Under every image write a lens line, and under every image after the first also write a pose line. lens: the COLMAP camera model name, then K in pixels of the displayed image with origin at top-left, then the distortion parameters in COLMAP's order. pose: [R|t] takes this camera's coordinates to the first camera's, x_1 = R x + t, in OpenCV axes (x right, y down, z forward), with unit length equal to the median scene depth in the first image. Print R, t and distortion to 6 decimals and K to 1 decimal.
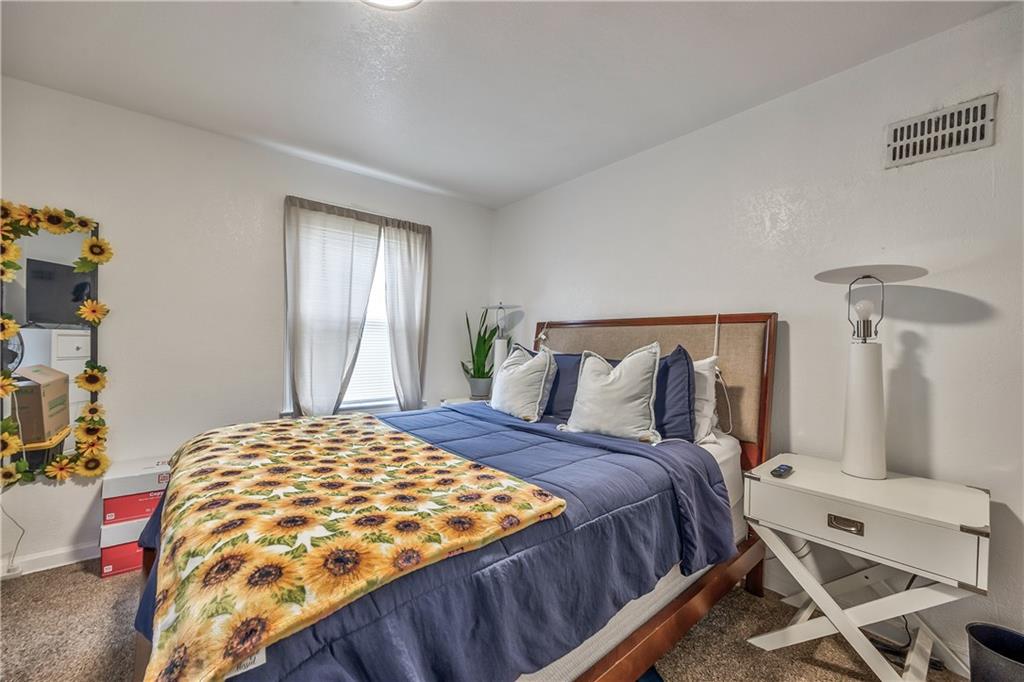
lens RADIAL K [[414.8, 0, 512.0], [0, 414.8, 341.0], [0, 0, 1]] dist [-0.001386, -0.000099]
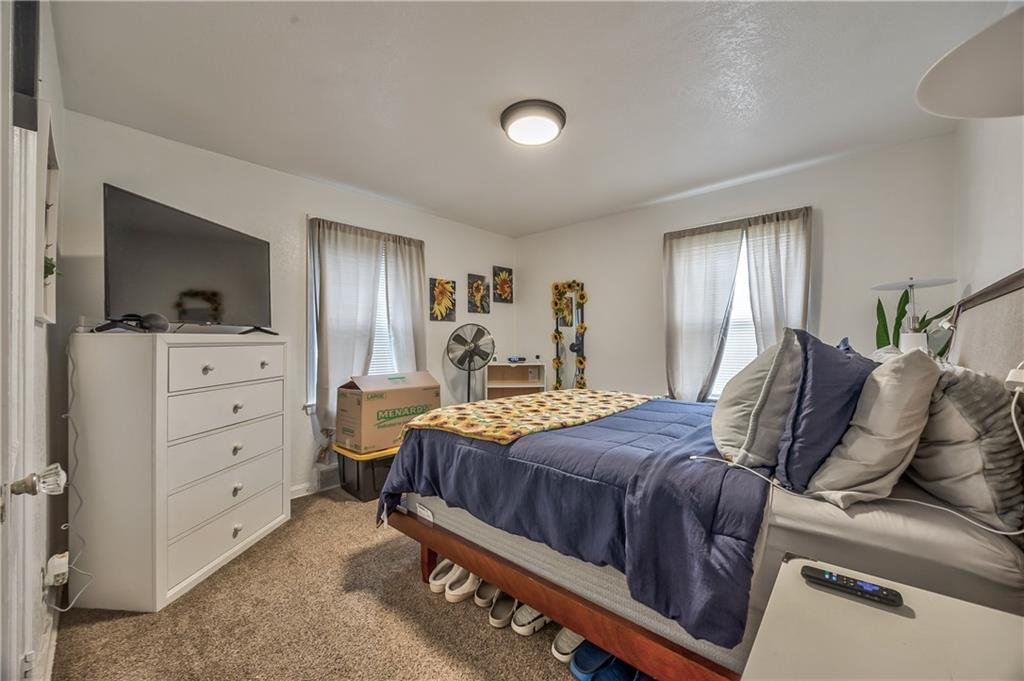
lens RADIAL K [[393.7, 0, 512.0], [0, 393.7, 340.5], [0, 0, 1]] dist [-0.002882, -0.000087]
pose [[0.128579, -0.026329, -0.991350, 0.633665], [0.005492, 0.999651, -0.025837, 0.026571], [0.991684, -0.002122, 0.128678, 0.332257]]
